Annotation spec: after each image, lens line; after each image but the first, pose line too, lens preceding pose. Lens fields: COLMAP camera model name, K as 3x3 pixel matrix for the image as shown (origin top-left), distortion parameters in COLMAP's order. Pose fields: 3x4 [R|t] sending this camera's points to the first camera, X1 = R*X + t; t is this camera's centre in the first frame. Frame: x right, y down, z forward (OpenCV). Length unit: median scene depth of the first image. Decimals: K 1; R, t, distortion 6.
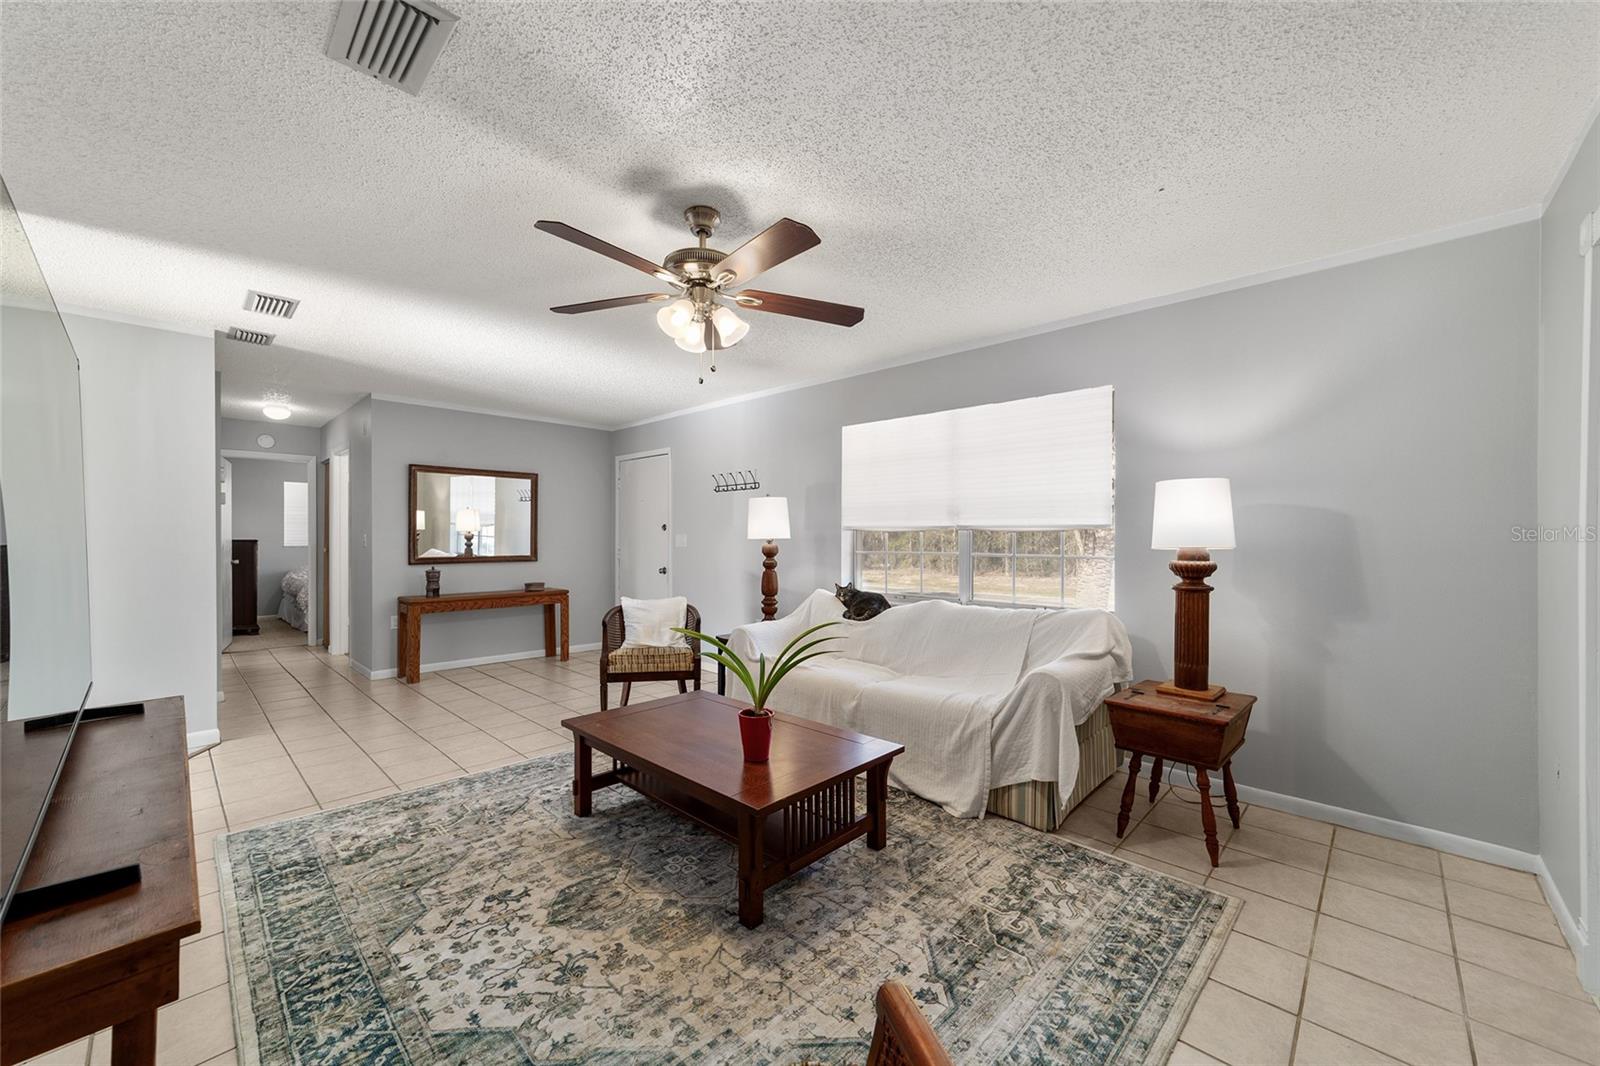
lens RADIAL K [[619.1, 0, 800.6], [0, 619.1, 537.1], [0, 0, 1]] dist [0.000512, -0.000307]
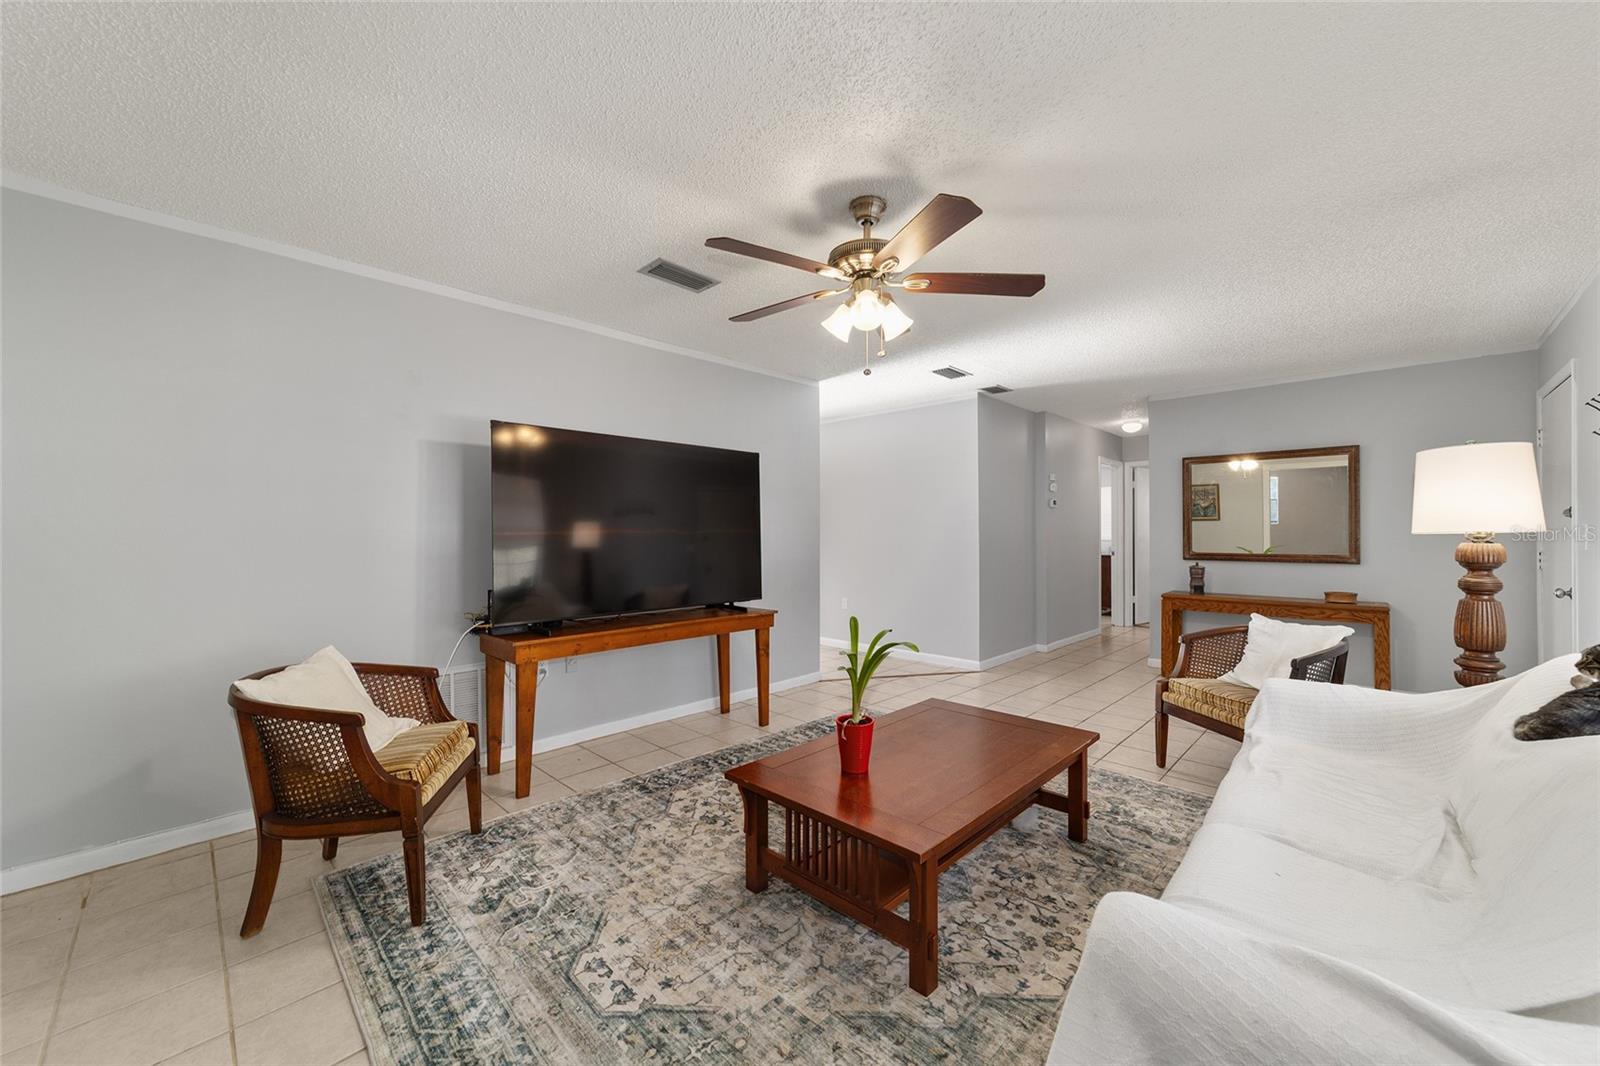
lens RADIAL K [[619.1, 0, 800.9], [0, 619.1, 533.0], [0, 0, 1]] dist [0.000512, -0.000307]
pose [[-0.015592, -0.000272, -0.999878, 0.473502], [0.001417, 0.999999, -0.000294, 0.002006], [0.999877, -0.001422, -0.015591, 0.518547]]
